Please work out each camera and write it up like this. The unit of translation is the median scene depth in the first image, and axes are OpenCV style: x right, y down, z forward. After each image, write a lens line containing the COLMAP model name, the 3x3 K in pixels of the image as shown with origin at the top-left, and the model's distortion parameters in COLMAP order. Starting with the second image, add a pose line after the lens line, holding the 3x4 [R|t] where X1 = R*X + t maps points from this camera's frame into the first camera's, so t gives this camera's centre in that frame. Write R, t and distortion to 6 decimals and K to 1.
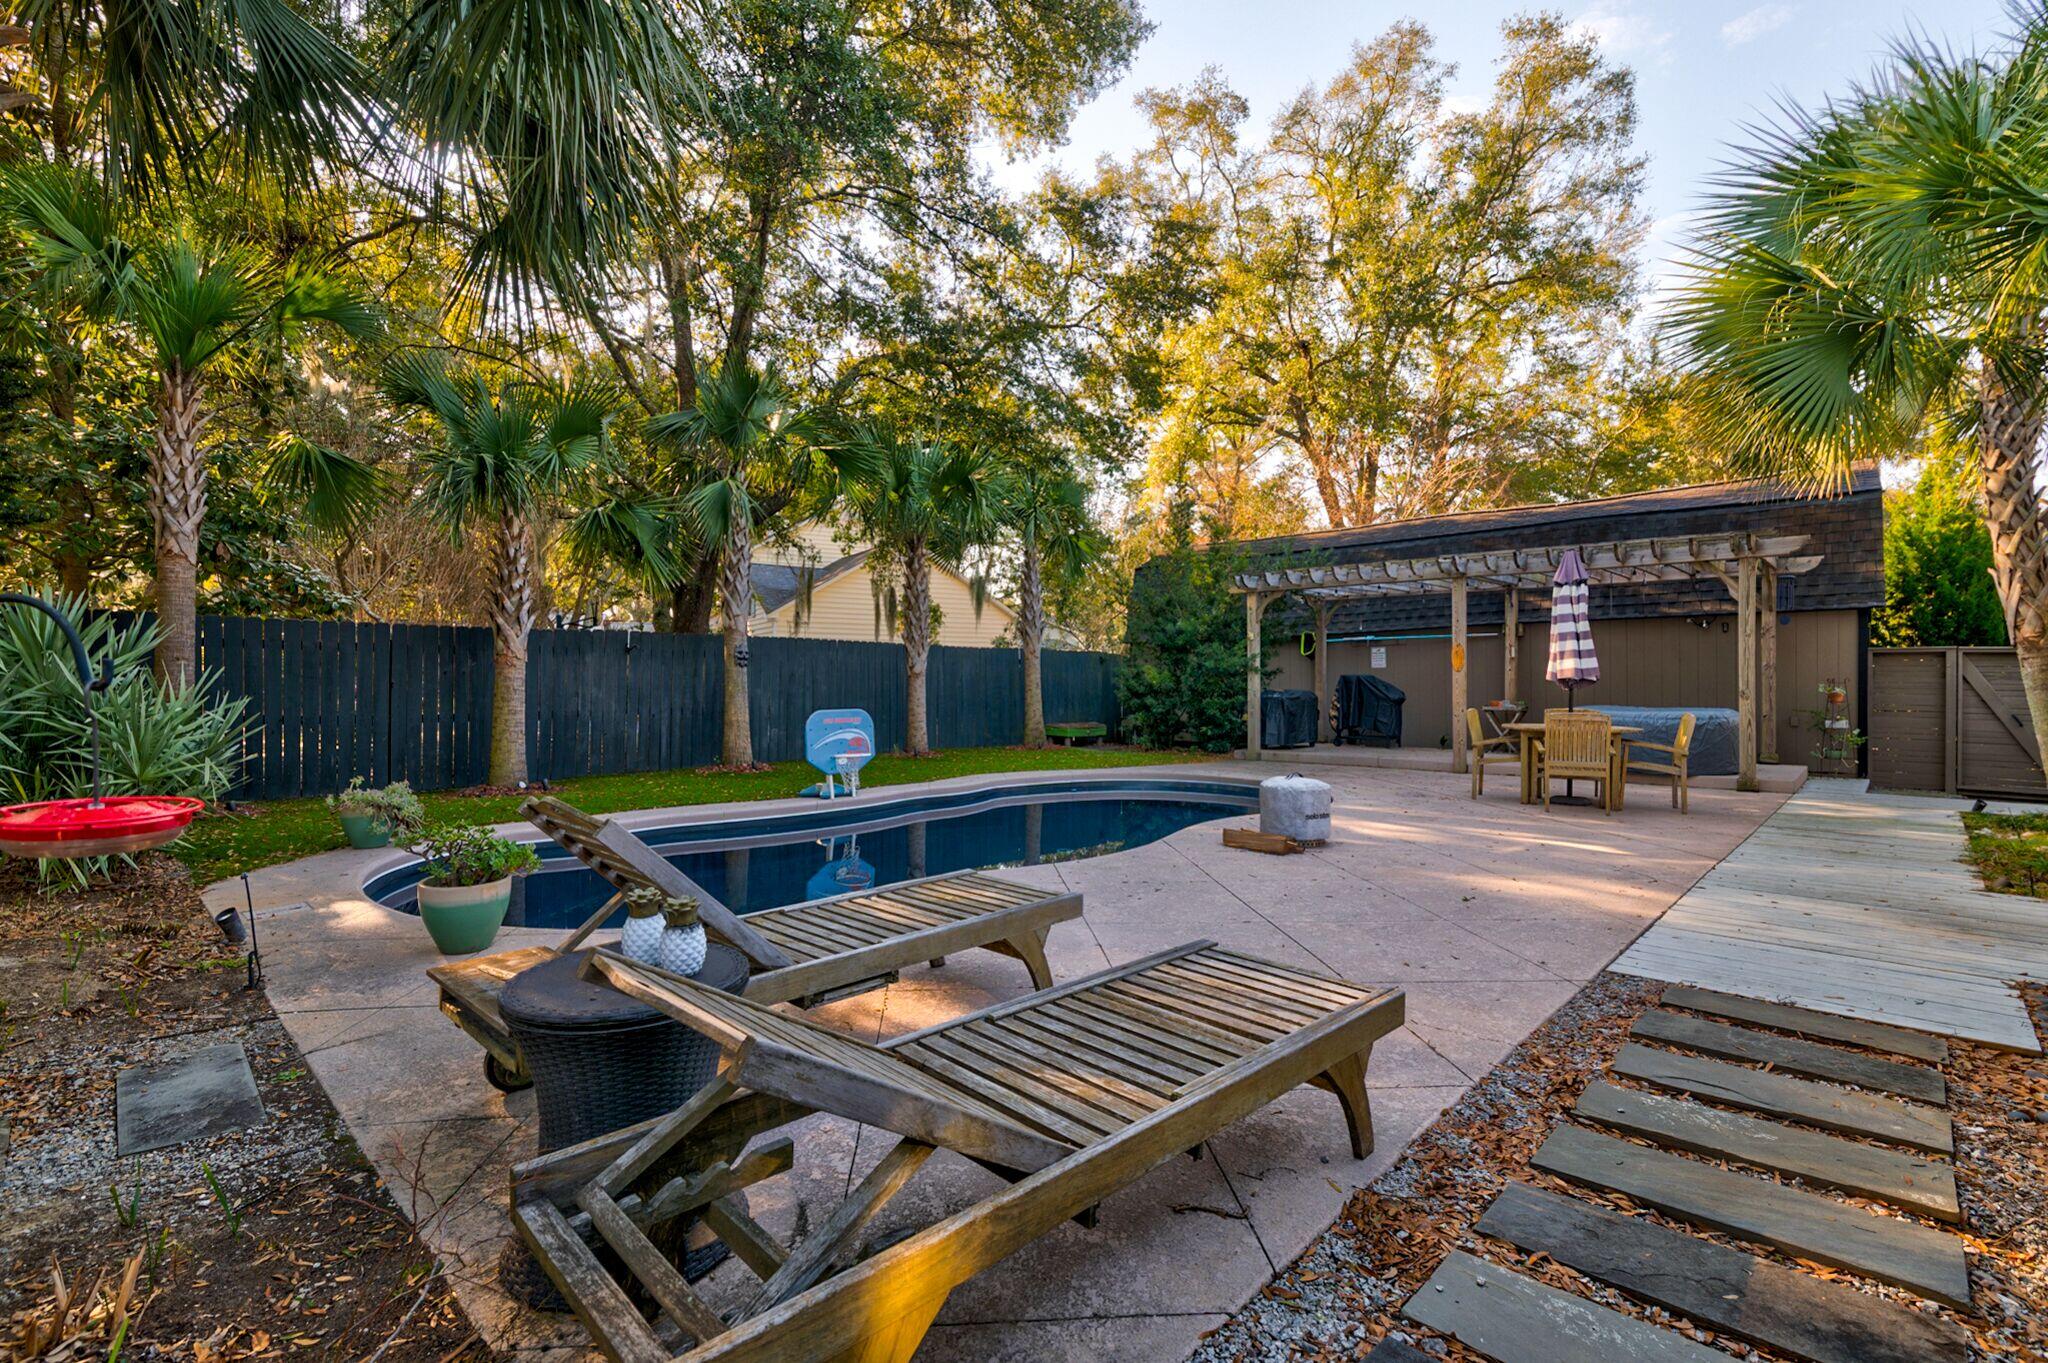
lens RADIAL K [[916.4, 0, 1021.9], [0, 916.4, 683.5], [0, 0, 1]] dist [0.018960, -0.002765]
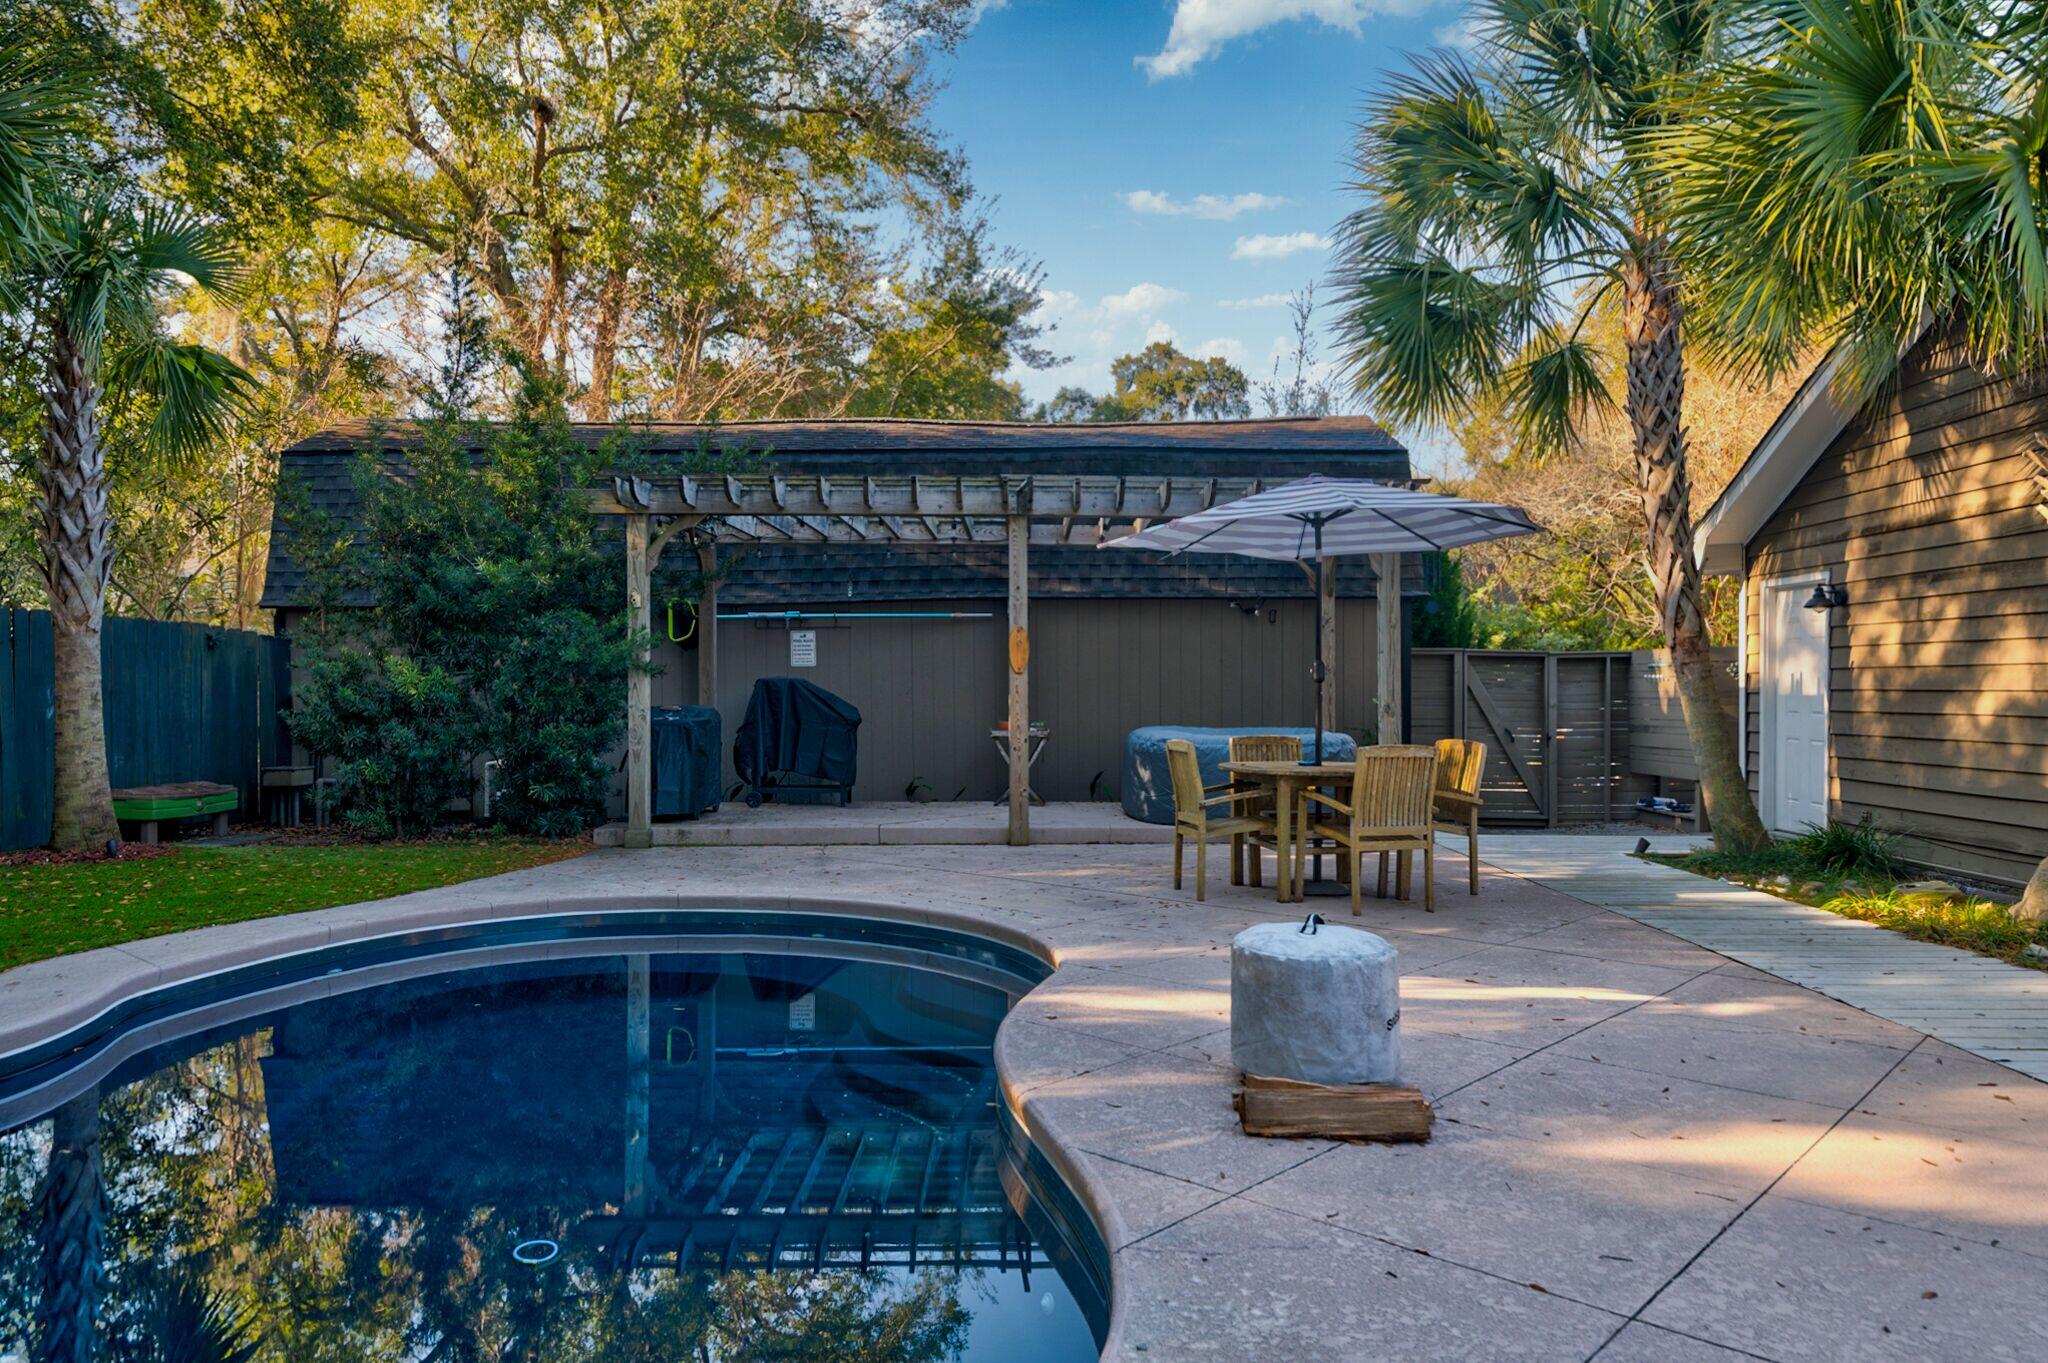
lens RADIAL K [[1360.3, 0, 1017.3], [0, 1360.3, 683.5], [0, 0, 1]] dist [0.008630, -0.001524]
pose [[0.731827, 0.001830, 0.681488, -0.106501], [0.001117, 0.999992, -0.003884, -0.003001], [-0.681490, 0.003603, 0.731819, 0.308071]]
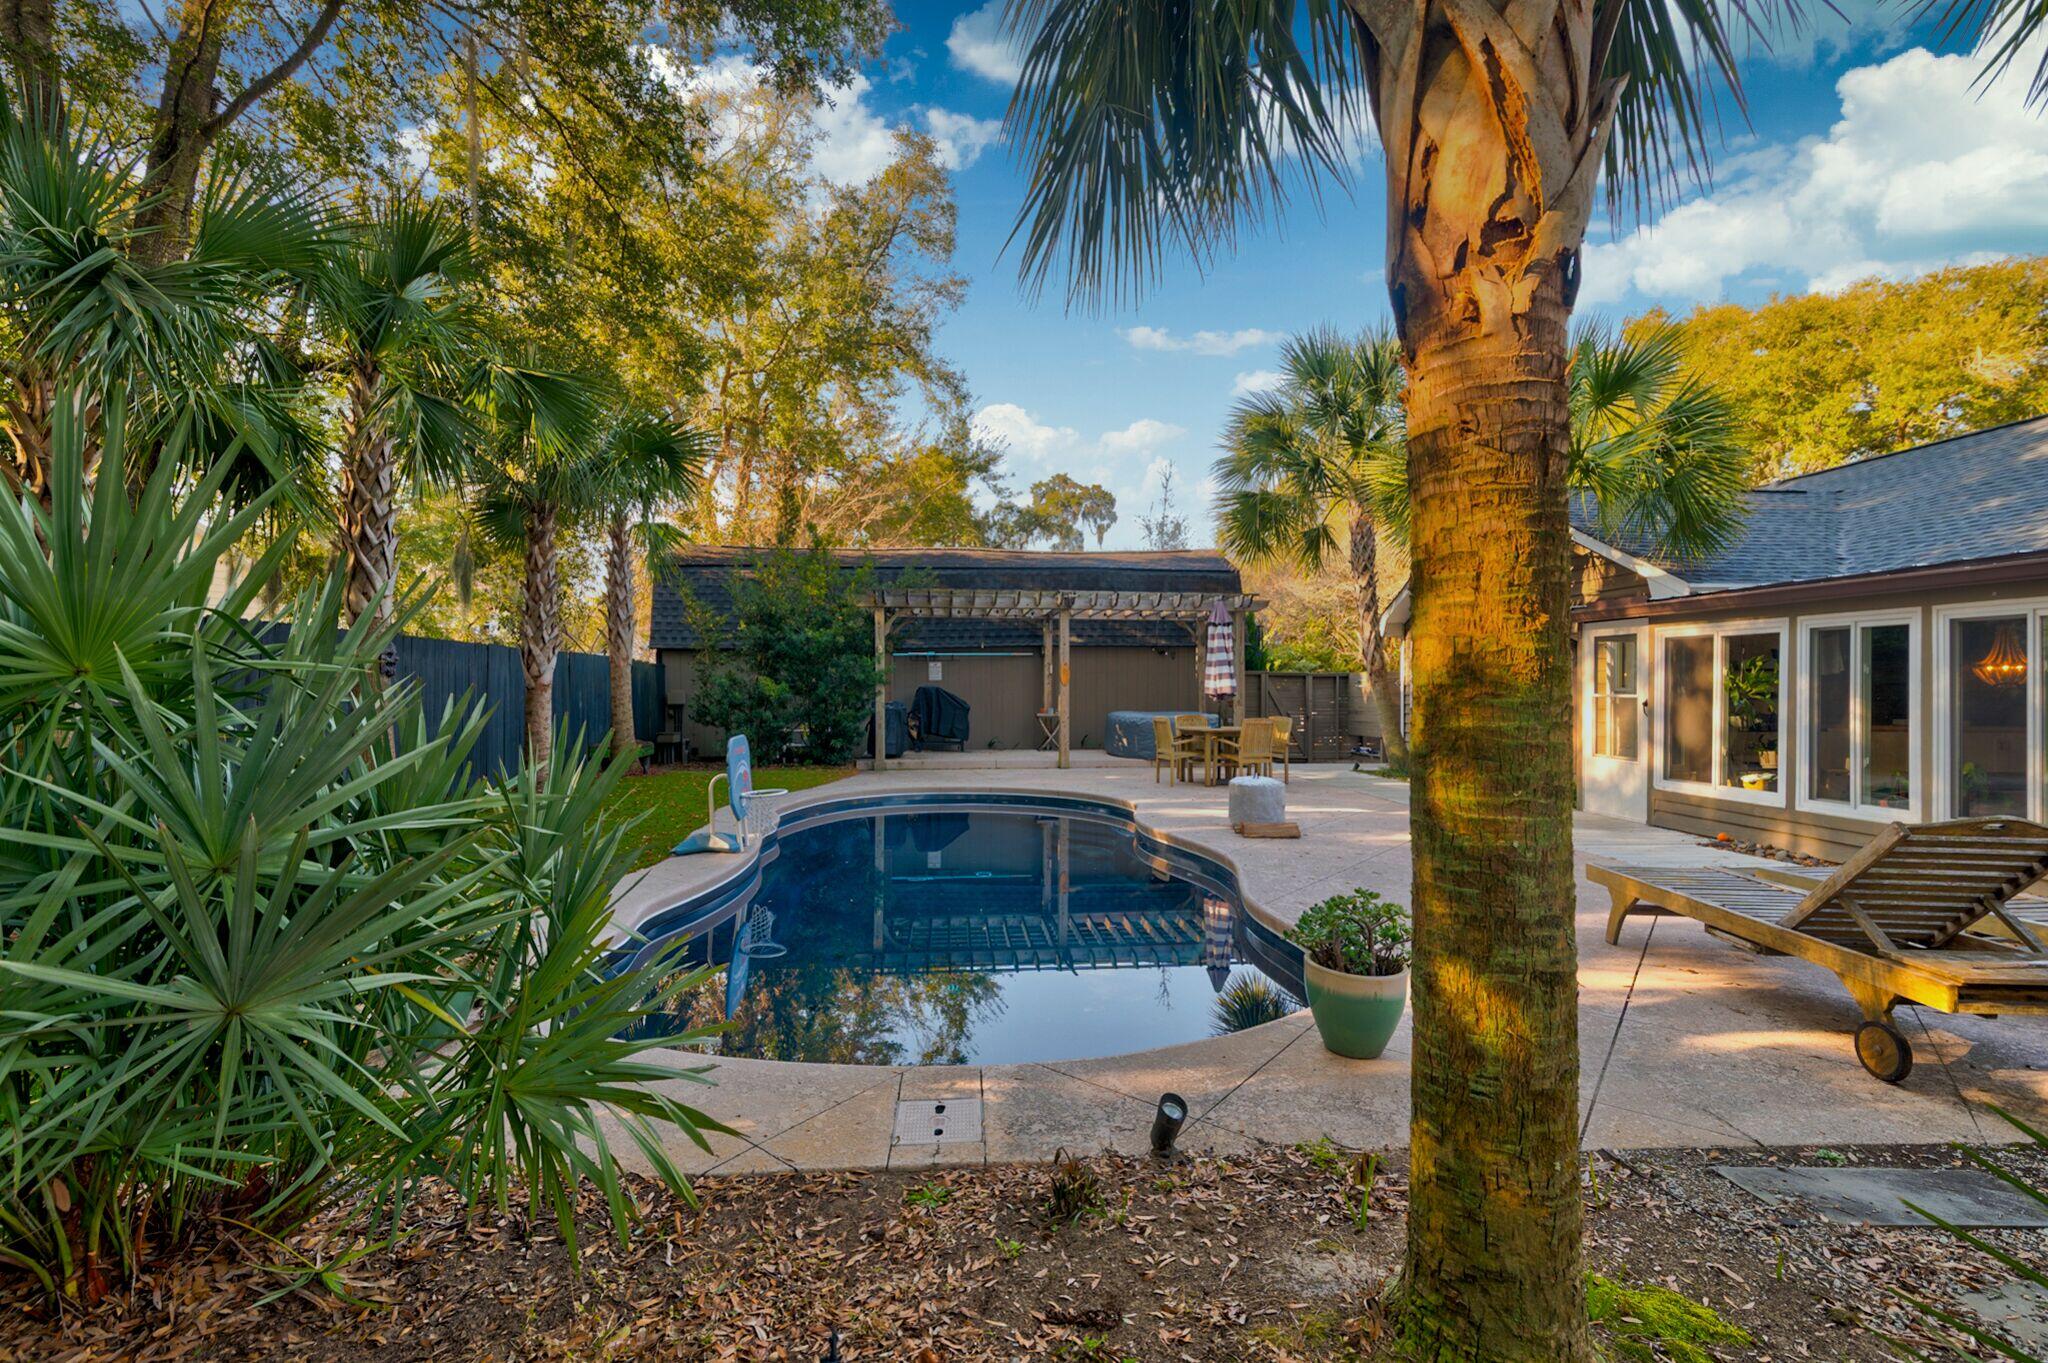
lens RADIAL K [[916.4, 0, 1012.8], [0, 916.4, 687.1], [0, 0, 1]] dist [0.018960, -0.002765]
pose [[0.674426, 0.000475, 0.738342, -0.408865], [-0.000160, 1.000000, -0.000497, -0.008833], [-0.738342, 0.000217, 0.674426, 0.194507]]
